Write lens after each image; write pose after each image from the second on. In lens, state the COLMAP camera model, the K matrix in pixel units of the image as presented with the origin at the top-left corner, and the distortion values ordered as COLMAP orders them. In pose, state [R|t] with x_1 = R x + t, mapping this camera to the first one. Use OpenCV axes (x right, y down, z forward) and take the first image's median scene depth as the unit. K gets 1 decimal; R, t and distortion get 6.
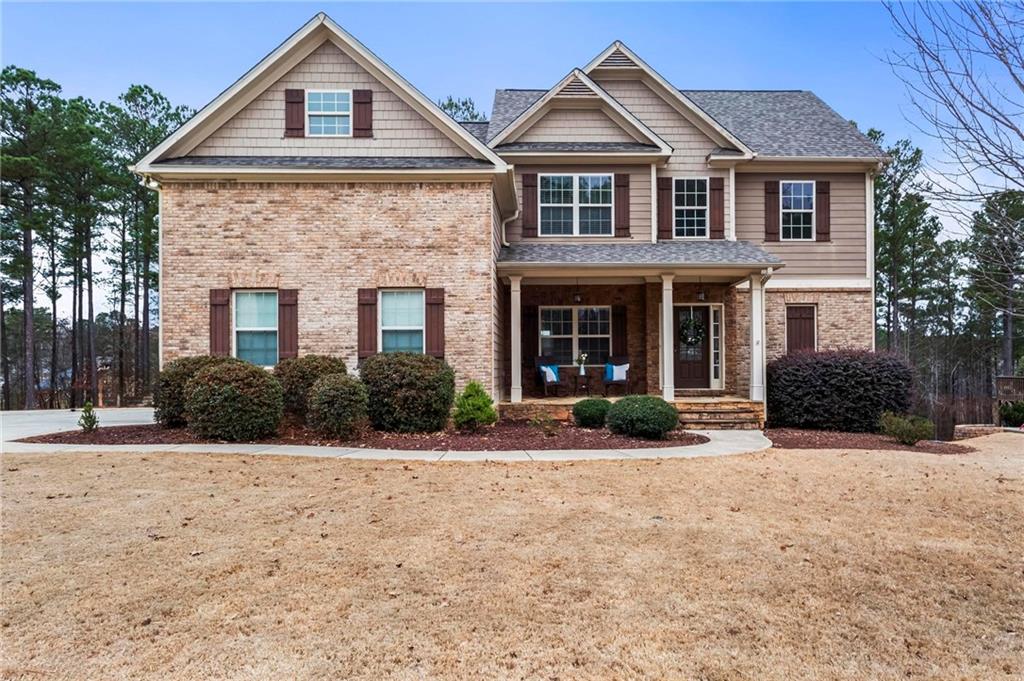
lens RADIAL K [[611.1, 0, 528.0], [0, 611.1, 368.9], [0, 0, 1]] dist [0.000839, 0.004965]
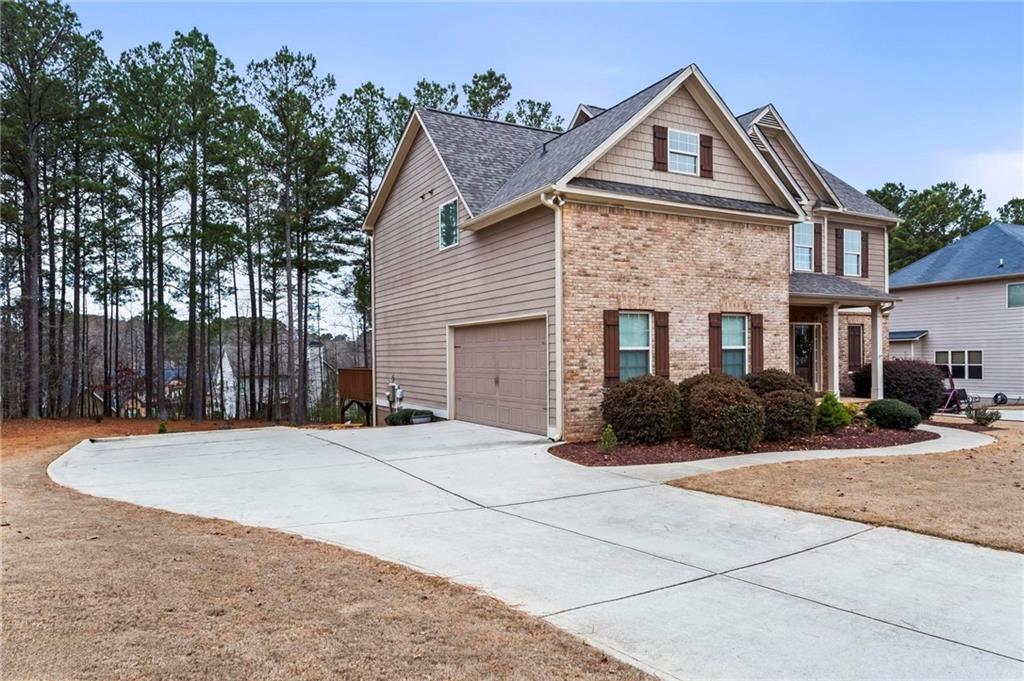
lens RADIAL K [[680.5, 0, 512.1], [0, 680.5, 365.1], [0, 0, 1]] dist [-0.005928, -0.000493]
pose [[0.889902, -0.008751, 0.456067, -1.173589], [0.004846, 0.999941, 0.009730, -0.048874], [-0.456125, -0.006448, 0.889892, 0.049833]]
